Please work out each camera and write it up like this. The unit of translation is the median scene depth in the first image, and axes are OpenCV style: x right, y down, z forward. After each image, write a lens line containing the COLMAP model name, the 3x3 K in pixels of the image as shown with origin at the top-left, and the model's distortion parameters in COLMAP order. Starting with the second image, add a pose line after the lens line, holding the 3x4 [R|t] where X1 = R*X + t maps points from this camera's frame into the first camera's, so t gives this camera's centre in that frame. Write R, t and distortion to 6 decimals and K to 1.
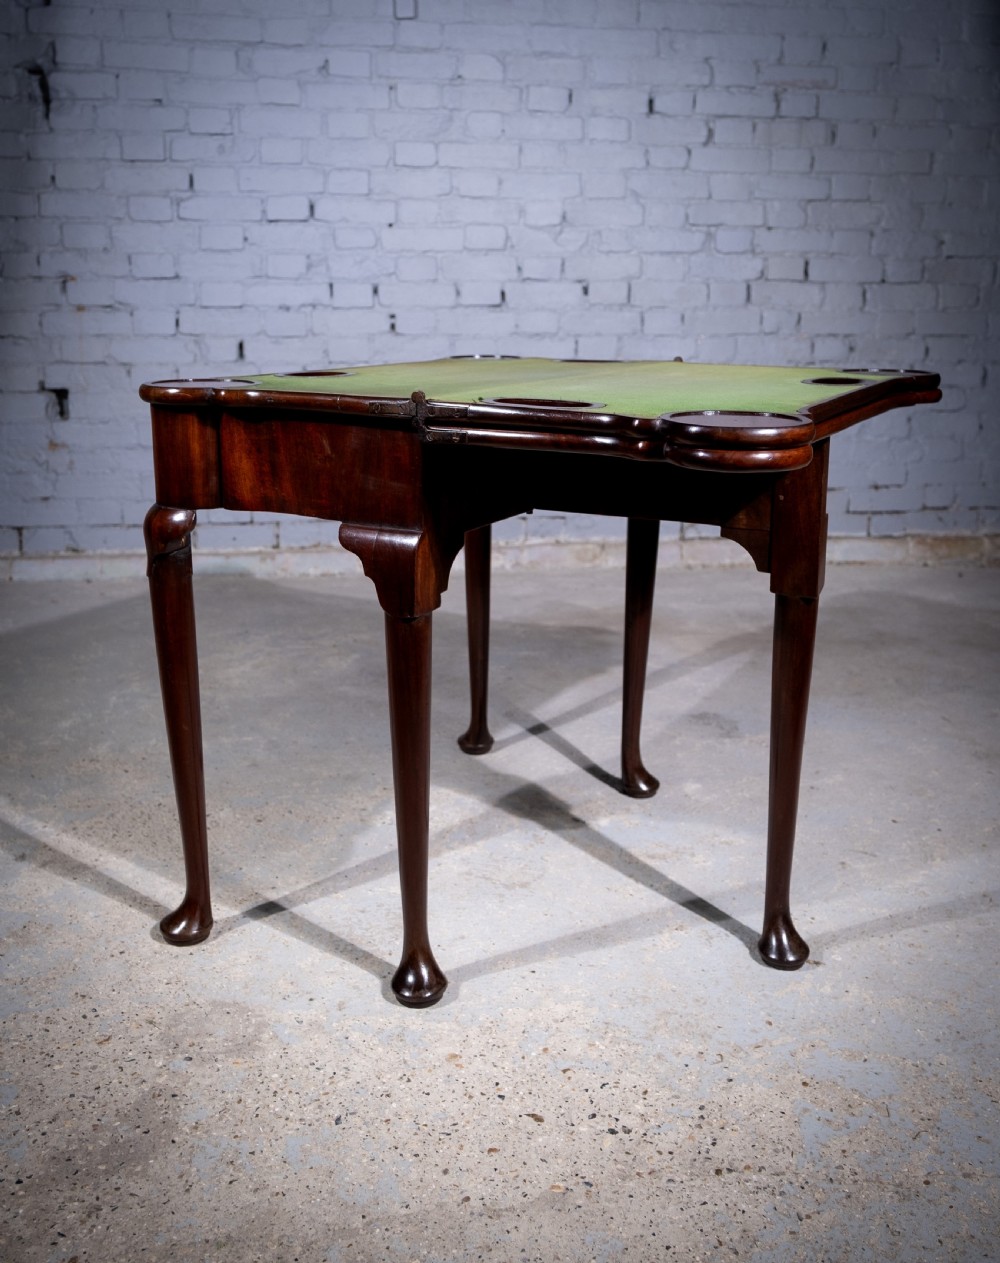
lens RADIAL K [[1205.1, 0, 485.0], [0, 1205.1, 546.7], [0, 0, 1]] dist [0.000185, -0.002281]
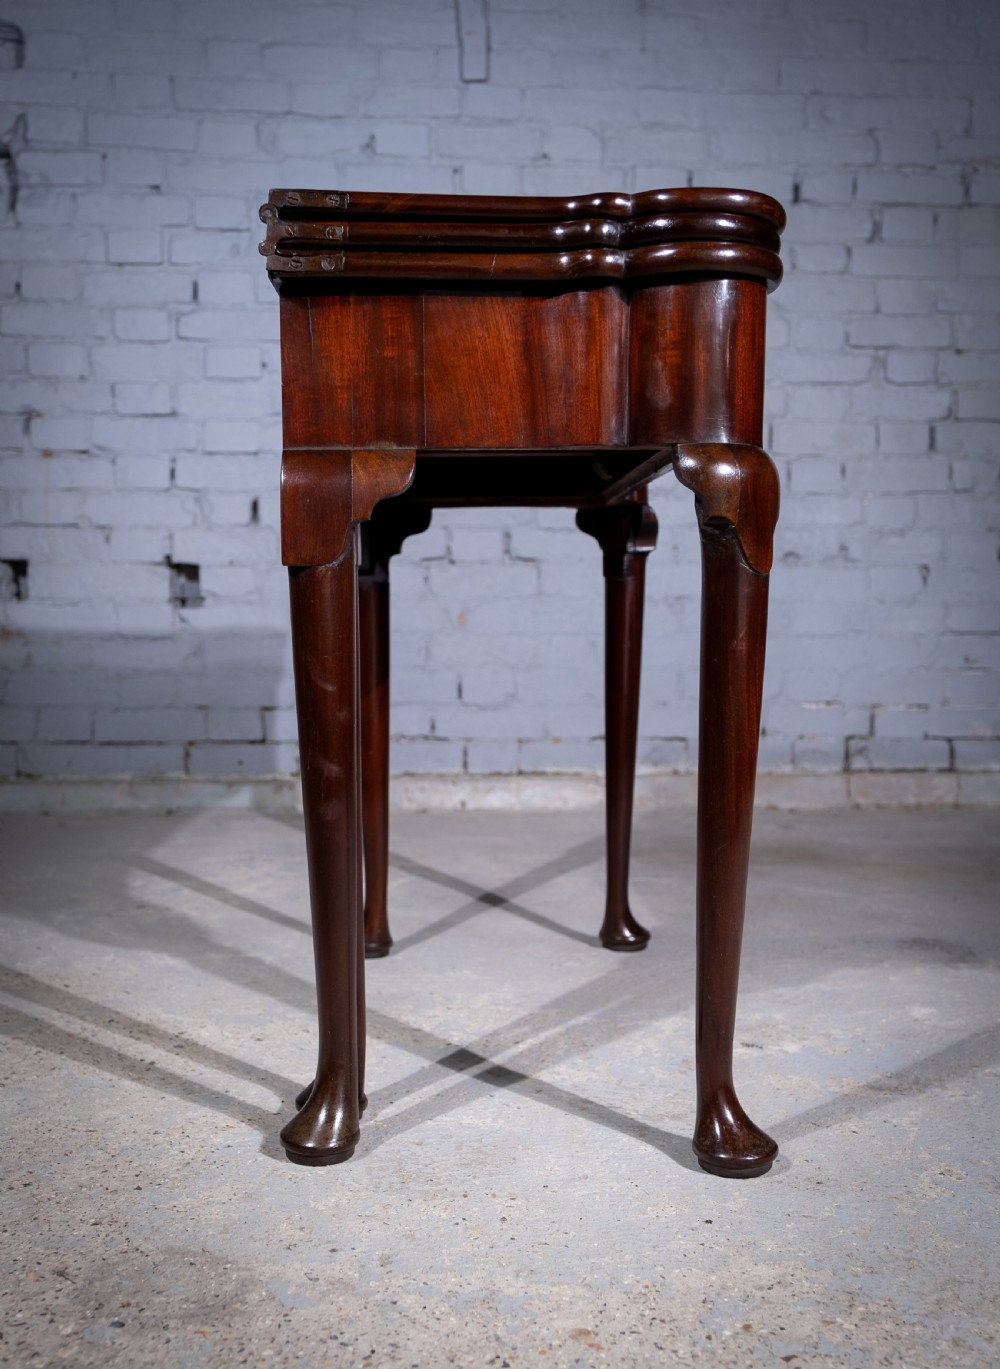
lens RADIAL K [[1472.6, 0, 469.2], [0, 1472.6, 742.9], [0, 0, 1]] dist [0.007508, -0.010190]
pose [[0.998330, -0.000488, -0.057763, -0.025330], [-0.006052, 0.993577, -0.112997, 0.145822], [0.057447, 0.113158, 0.991915, 0.182162]]
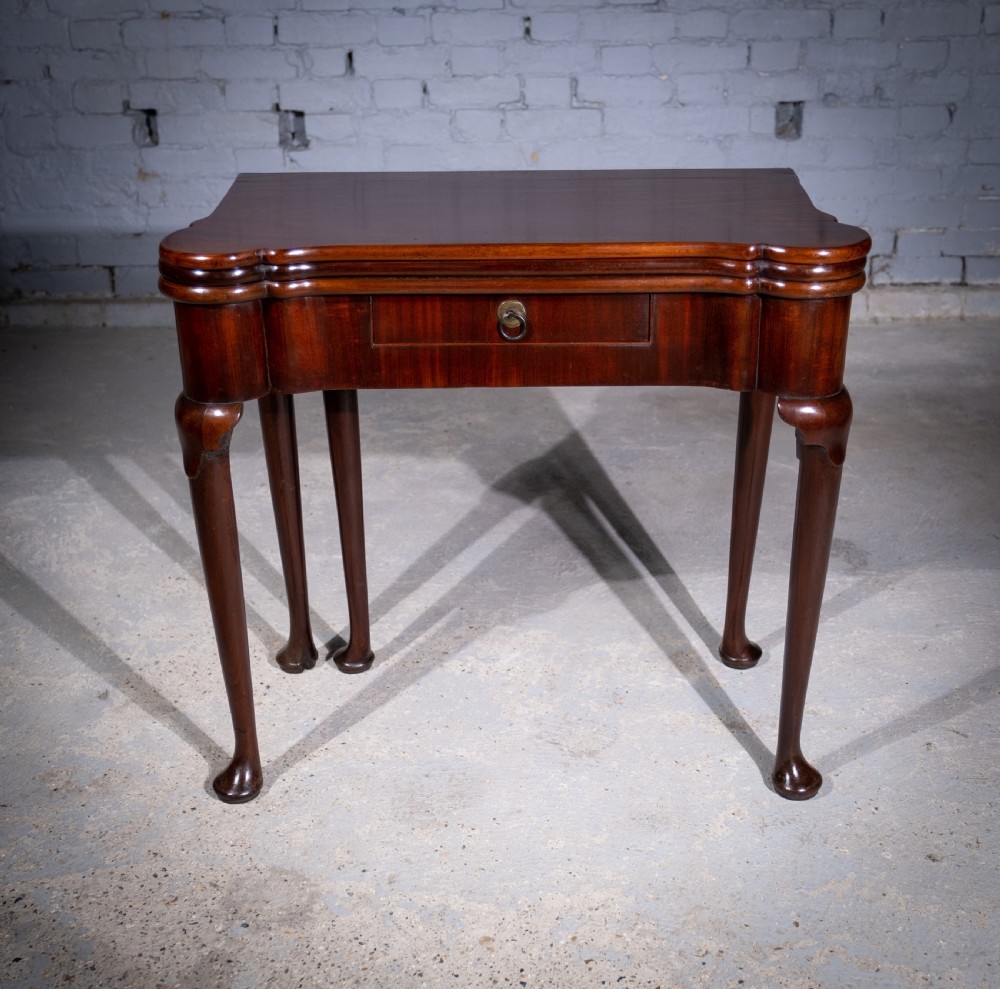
lens RADIAL K [[1485.6, 0, 539.4], [0, 1485.6, 494.4], [0, 0, 1]] dist [-0.028650, 0.062519]
pose [[0.993450, 0.035346, -0.108659, 0.095262], [-0.011053, 0.976221, 0.216497, -0.157954], [0.113728, -0.213878, 0.970218, -0.118228]]
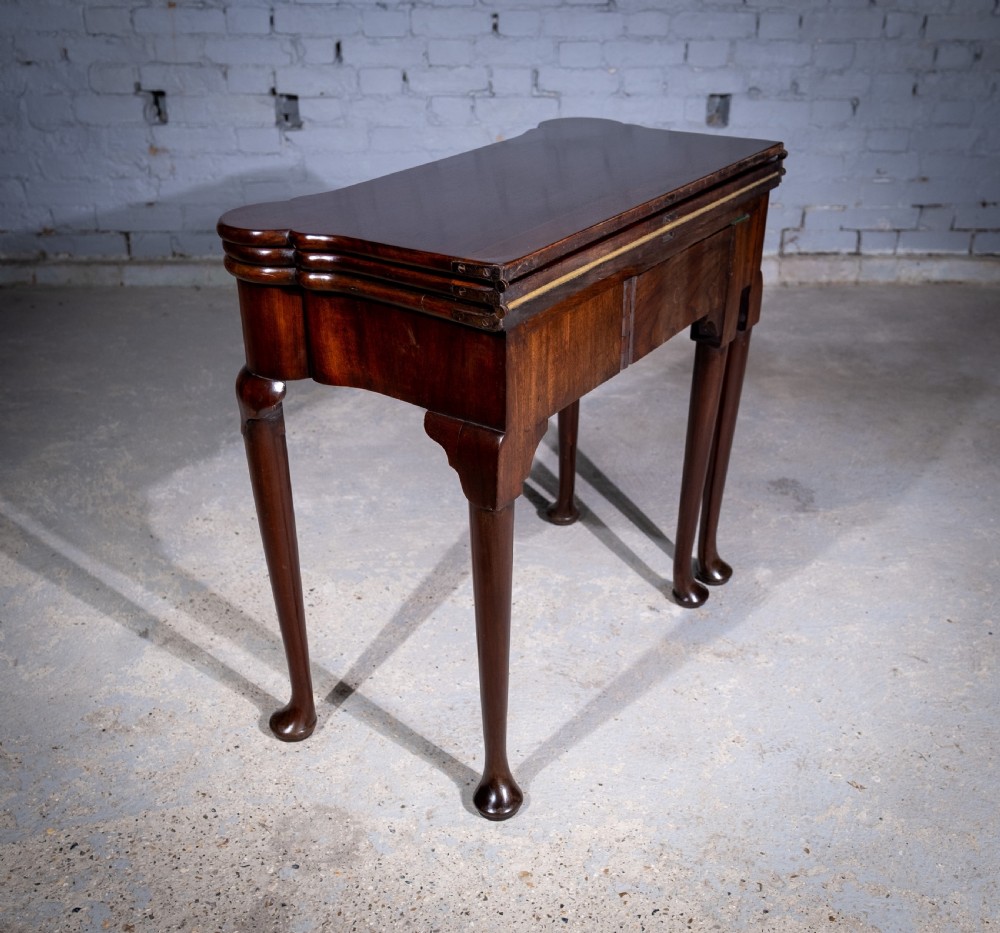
lens RADIAL K [[1151.9, 0, 539.9], [0, 1151.9, 495.1], [0, 0, 1]] dist [-0.014200, 0.019163]
pose [[0.998719, 0.036368, -0.035194, 0.008211], [-0.024915, 0.958623, 0.283585, -0.148549], [0.044051, -0.282345, 0.958301, 0.035895]]
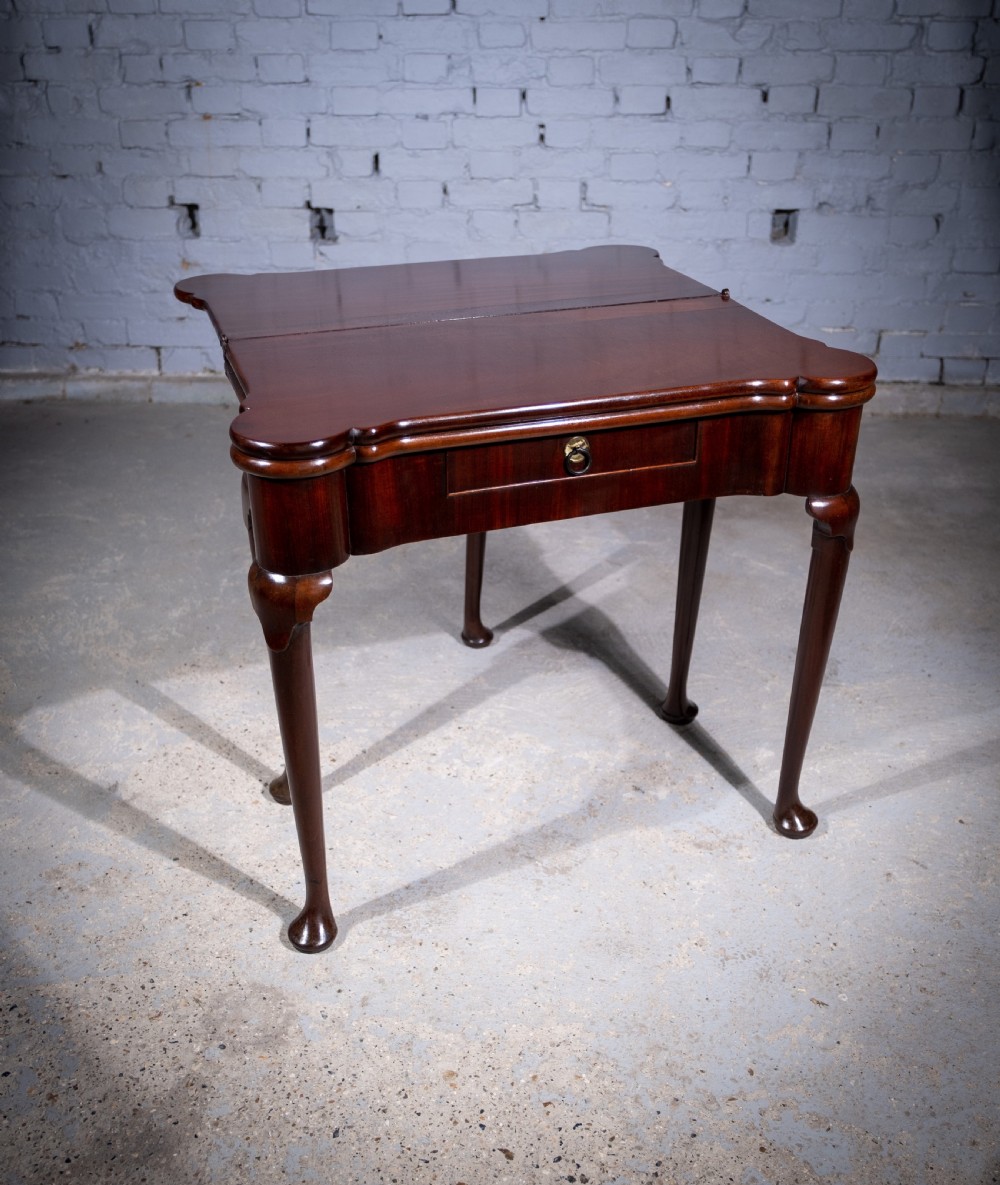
lens RADIAL K [[1265.5, 0, 501.4], [0, 1265.5, 595.4], [0, 0, 1]] dist [-0.015801, -0.003218]
pose [[0.986159, 0.076739, -0.146974, 0.100499], [-0.032051, 0.957956, 0.285119, -0.213086], [0.162674, -0.276462, 0.947157, 0.017639]]
